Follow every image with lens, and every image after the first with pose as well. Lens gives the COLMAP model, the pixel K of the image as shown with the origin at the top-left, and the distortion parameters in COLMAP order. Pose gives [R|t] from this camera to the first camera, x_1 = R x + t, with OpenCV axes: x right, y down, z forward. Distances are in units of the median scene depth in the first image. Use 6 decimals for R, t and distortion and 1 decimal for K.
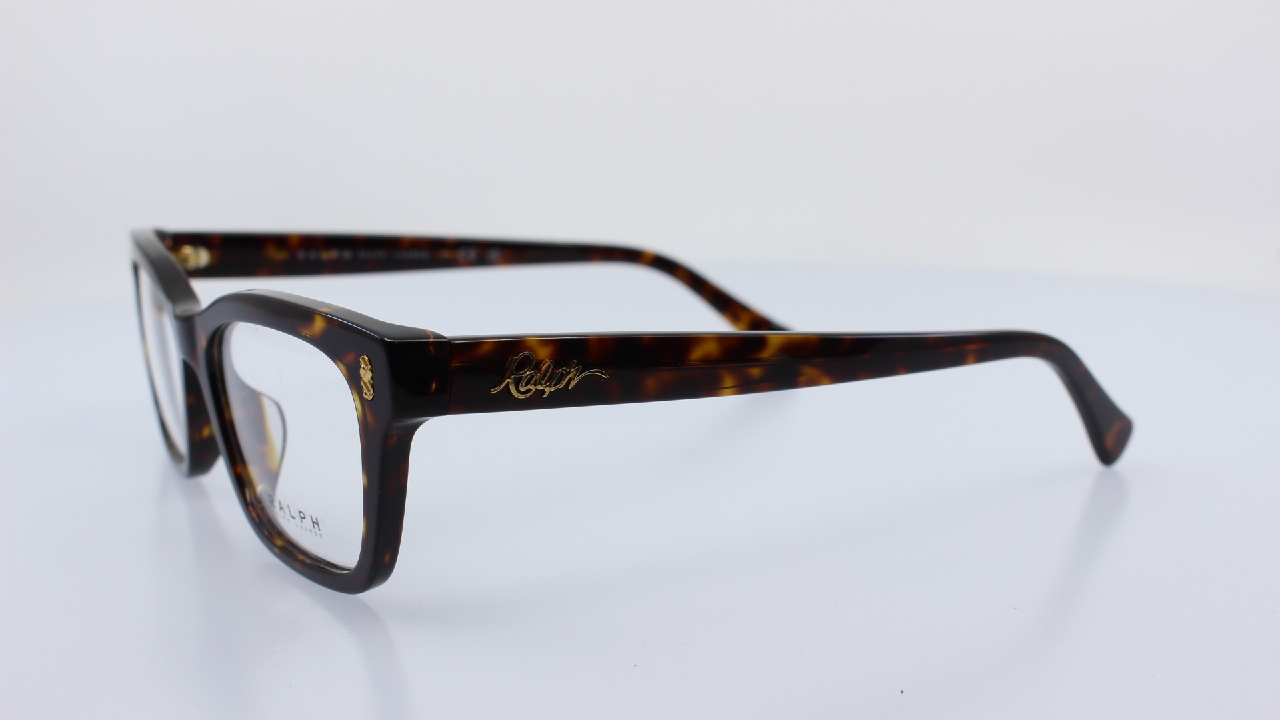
lens RADIAL K [[1686.6, 0, 640.0], [0, 1686.6, 360.0], [0, 0, 1]] dist [-0.111367, -0.056992]
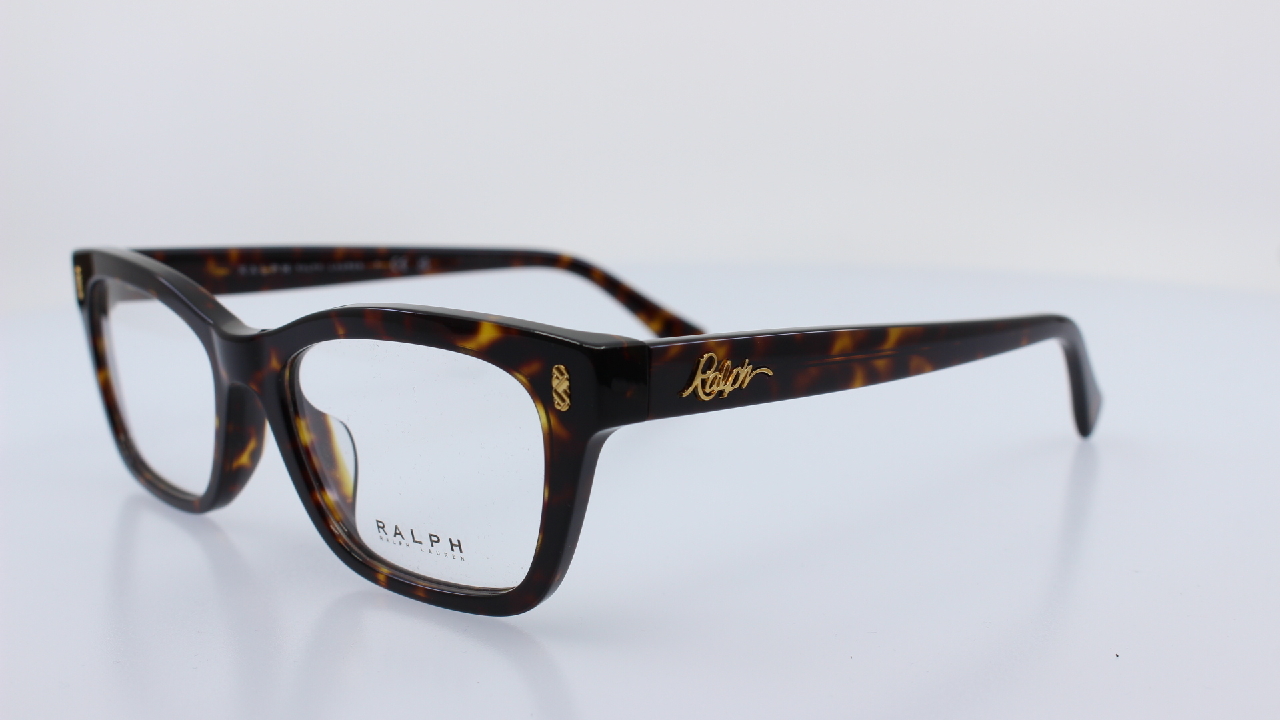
lens RADIAL K [[1686.6, 0, 640.0], [0, 1686.6, 360.0], [0, 0, 1]] dist [-0.111367, -0.056992]
pose [[0.964820, -0.050643, 0.257988, -0.290097], [0.051869, 0.998652, 0.002057, -0.003780], [-0.257744, 0.011397, 0.966146, 0.045598]]
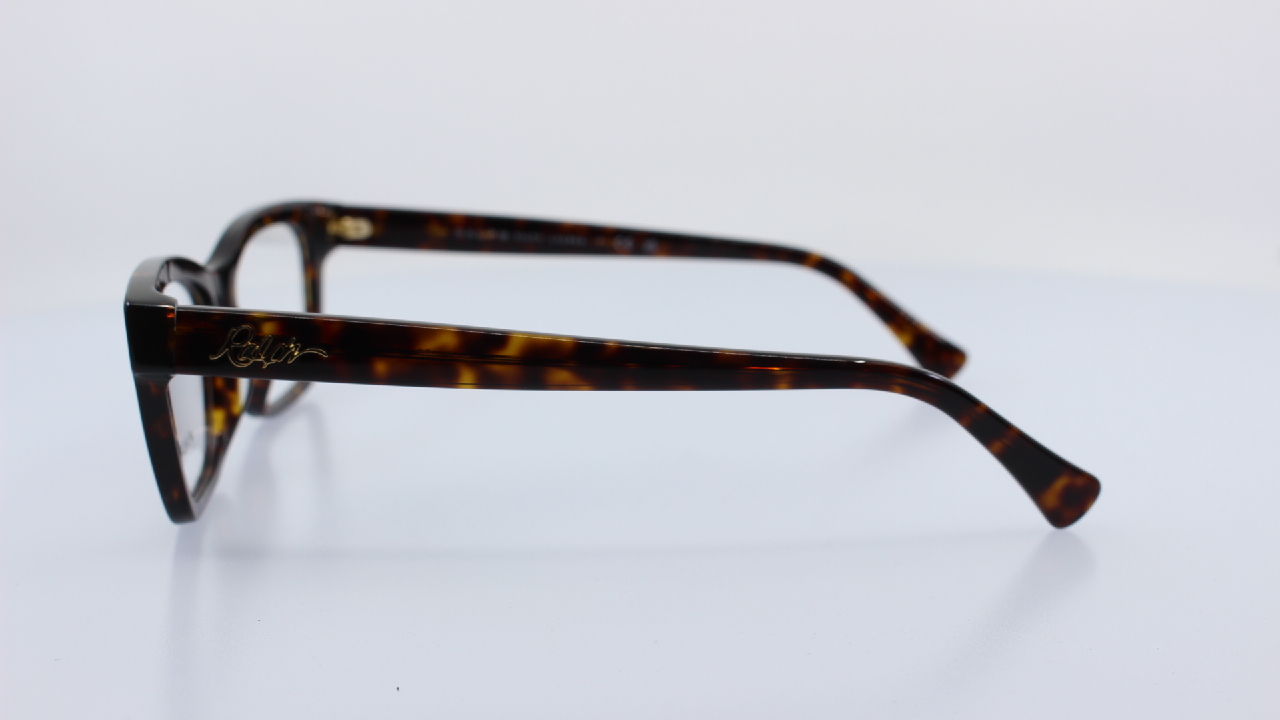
lens RADIAL K [[1686.6, 0, 640.0], [0, 1686.6, 360.0], [0, 0, 1]] dist [-0.111367, -0.056992]
pose [[0.861727, 0.098638, -0.497692, 0.562972], [-0.095509, 0.994920, 0.031814, -0.033578], [0.498302, 0.020119, 0.866770, 0.143968]]
